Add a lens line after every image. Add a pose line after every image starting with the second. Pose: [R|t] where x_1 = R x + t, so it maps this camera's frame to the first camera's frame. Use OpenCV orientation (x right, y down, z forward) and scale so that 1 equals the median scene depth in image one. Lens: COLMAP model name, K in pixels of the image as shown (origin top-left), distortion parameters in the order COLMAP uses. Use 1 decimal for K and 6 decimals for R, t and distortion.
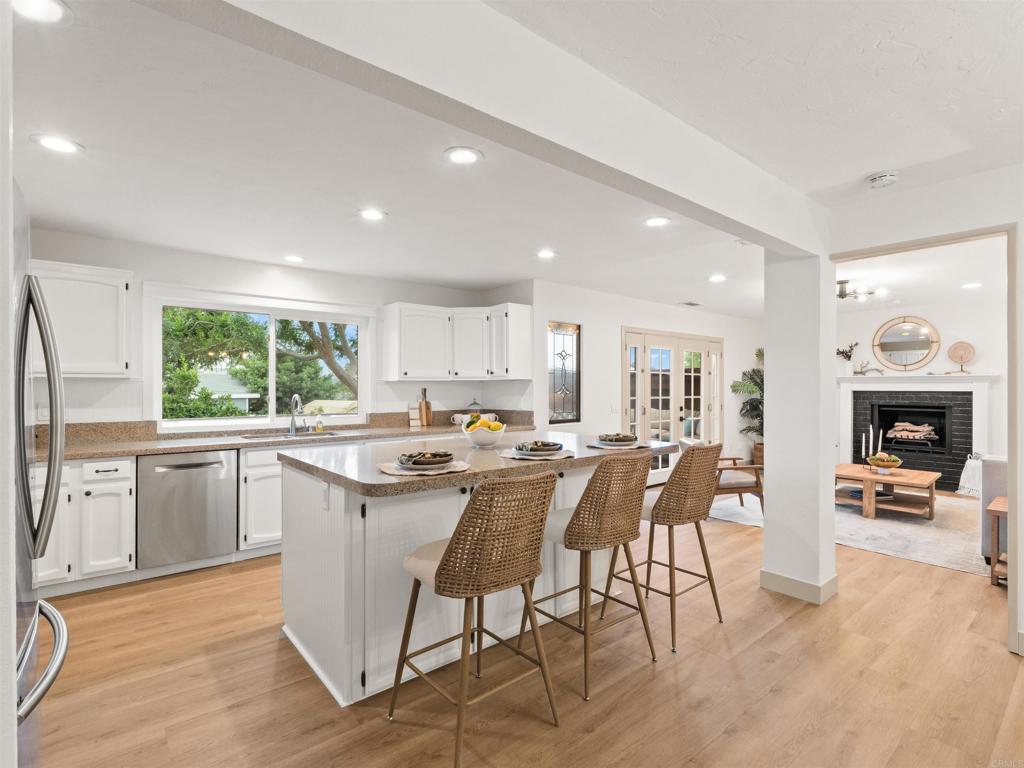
lens RADIAL K [[501.6, 0, 513.7], [0, 501.6, 386.2], [0, 0, 1]] dist [0.004075, -0.001195]
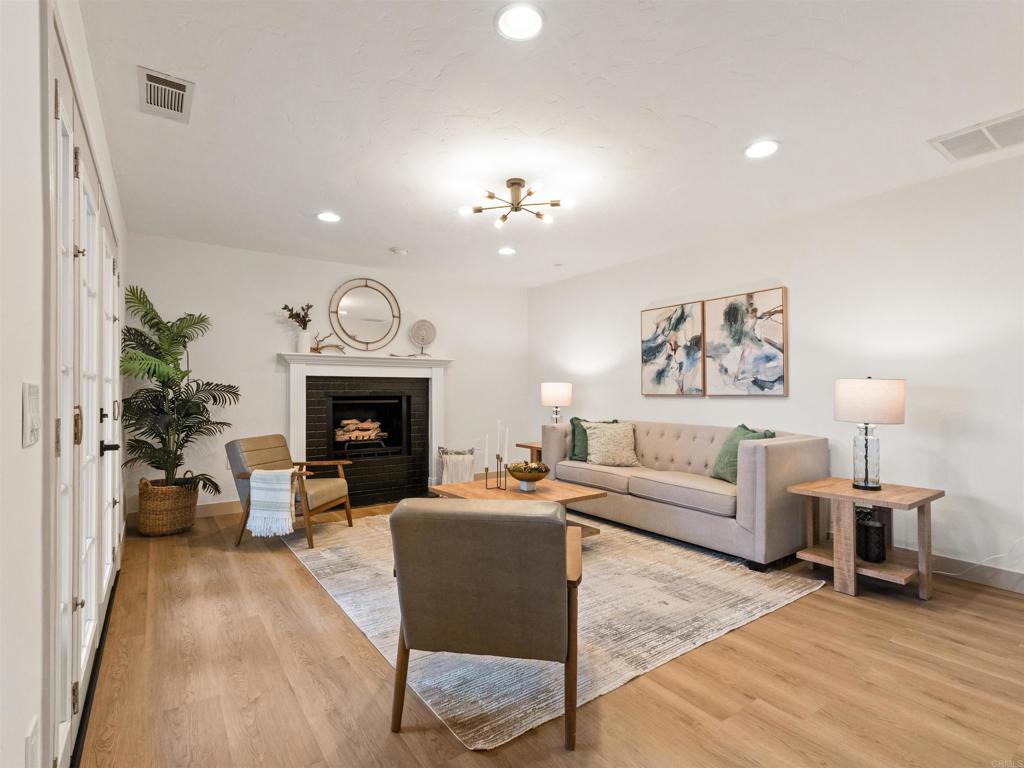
lens RADIAL K [[501.6, 0, 511.3], [0, 501.6, 386.4], [0, 0, 1]] dist [0.004075, -0.001195]
pose [[0.082977, 0.009043, 0.996510, 0.044341], [-0.000134, 0.999959, -0.009063, 0.030230], [-0.996551, 0.000618, 0.082975, 0.713220]]
